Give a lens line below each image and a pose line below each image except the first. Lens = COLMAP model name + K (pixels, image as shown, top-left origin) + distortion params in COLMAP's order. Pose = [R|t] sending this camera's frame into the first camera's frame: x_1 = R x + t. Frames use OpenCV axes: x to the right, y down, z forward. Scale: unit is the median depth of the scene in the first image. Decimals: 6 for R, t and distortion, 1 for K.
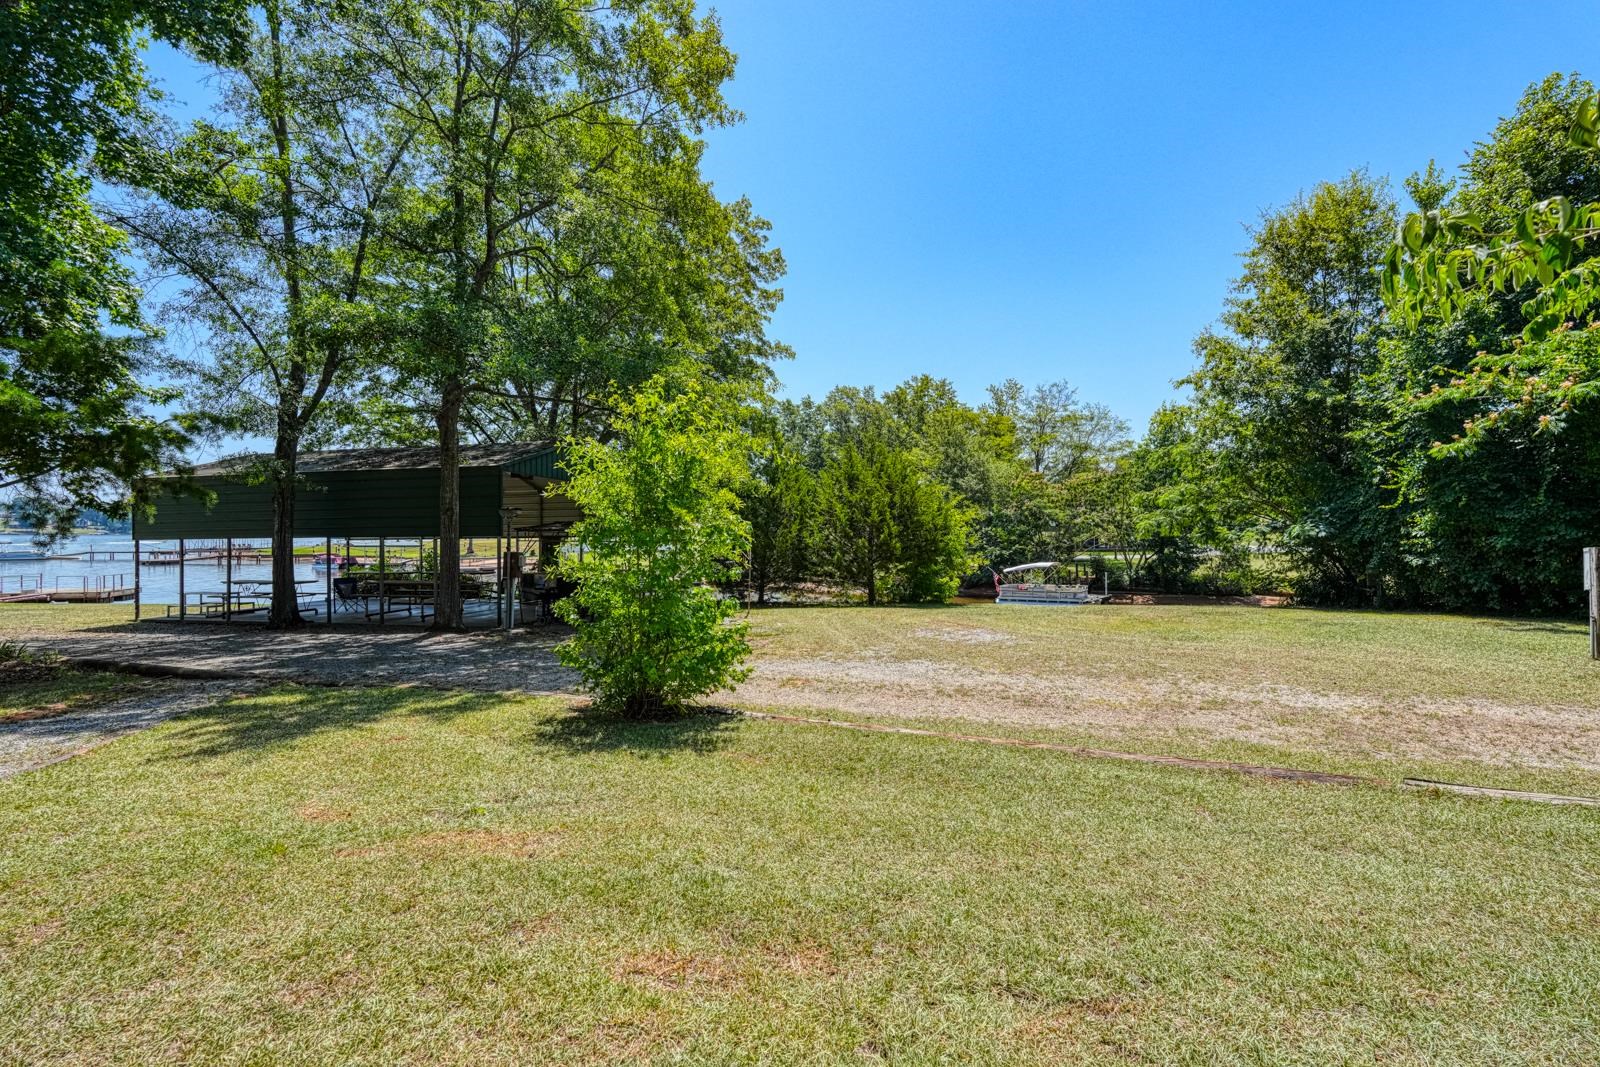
lens RADIAL K [[692.8, 0, 795.8], [0, 692.8, 529.4], [0, 0, 1]] dist [0.001383, 0.000286]
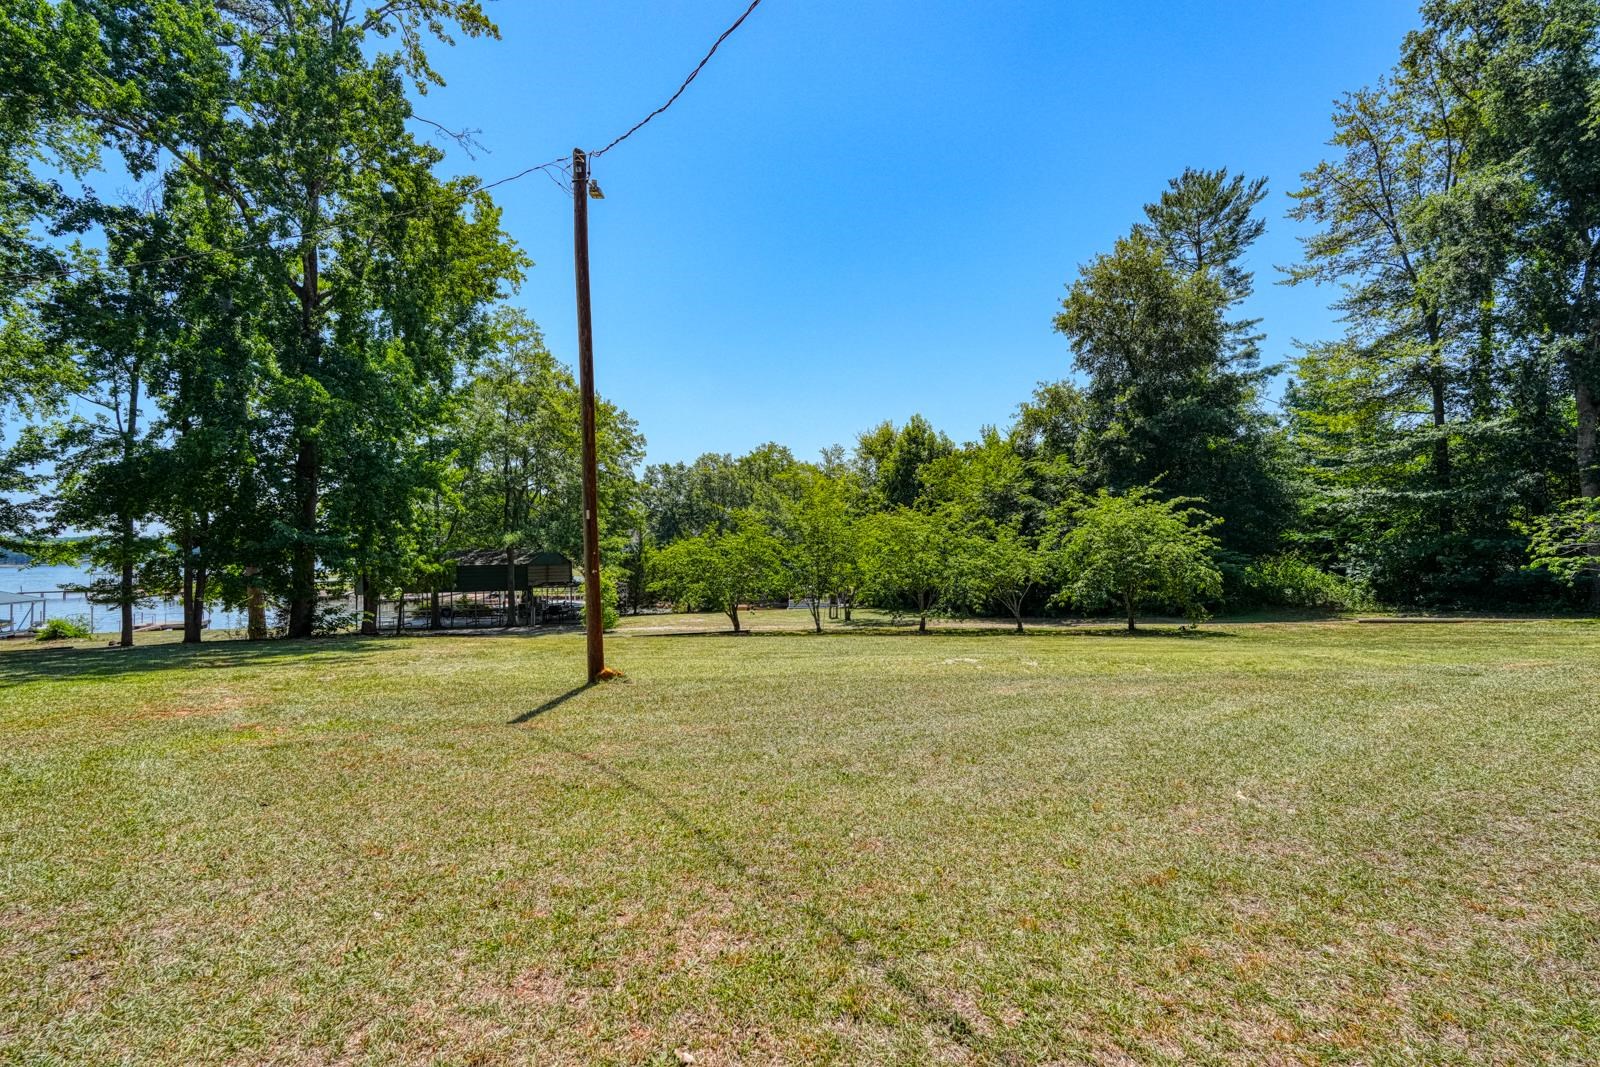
lens RADIAL K [[692.8, 0, 807.6], [0, 692.8, 535.7], [0, 0, 1]] dist [0.001383, 0.000286]
pose [[0.987151, -0.018208, 0.158750, 0.042378], [0.019809, 0.999768, -0.008506, -0.031852], [-0.158558, 0.011541, 0.987282, -0.357947]]
